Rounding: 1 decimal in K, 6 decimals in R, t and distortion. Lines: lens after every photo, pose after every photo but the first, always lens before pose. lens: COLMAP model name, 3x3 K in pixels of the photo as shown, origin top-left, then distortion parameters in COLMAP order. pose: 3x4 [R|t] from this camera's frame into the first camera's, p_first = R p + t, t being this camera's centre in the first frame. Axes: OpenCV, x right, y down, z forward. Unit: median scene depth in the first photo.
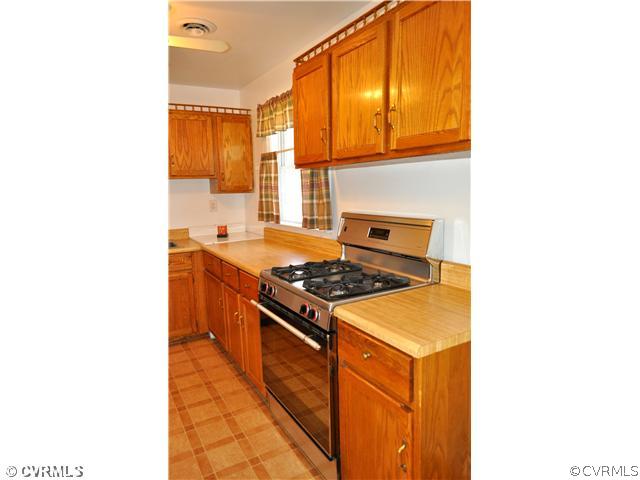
lens RADIAL K [[373.2, 0, 313.8], [0, 373.2, 242.0], [0, 0, 1]] dist [-0.005034, -0.000605]
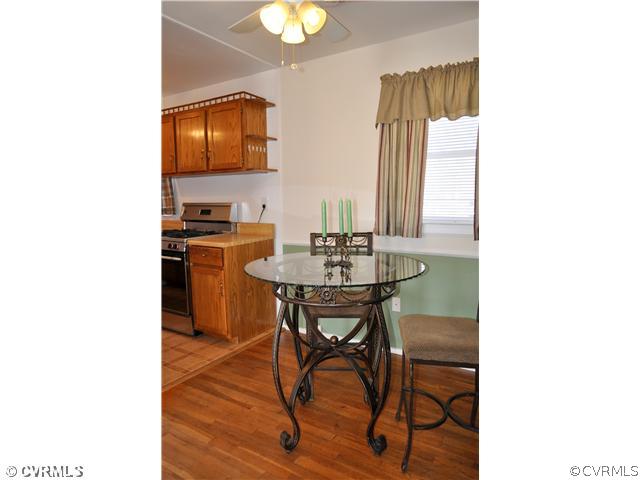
lens RADIAL K [[373.2, 0, 313.8], [0, 373.2, 242.0], [0, 0, 1]] dist [-0.005034, -0.000605]
pose [[0.890696, -0.042282, 0.452628, -0.214492], [0.059067, 0.997989, -0.023008, 0.219235], [-0.450745, 0.047228, 0.891402, -0.999105]]
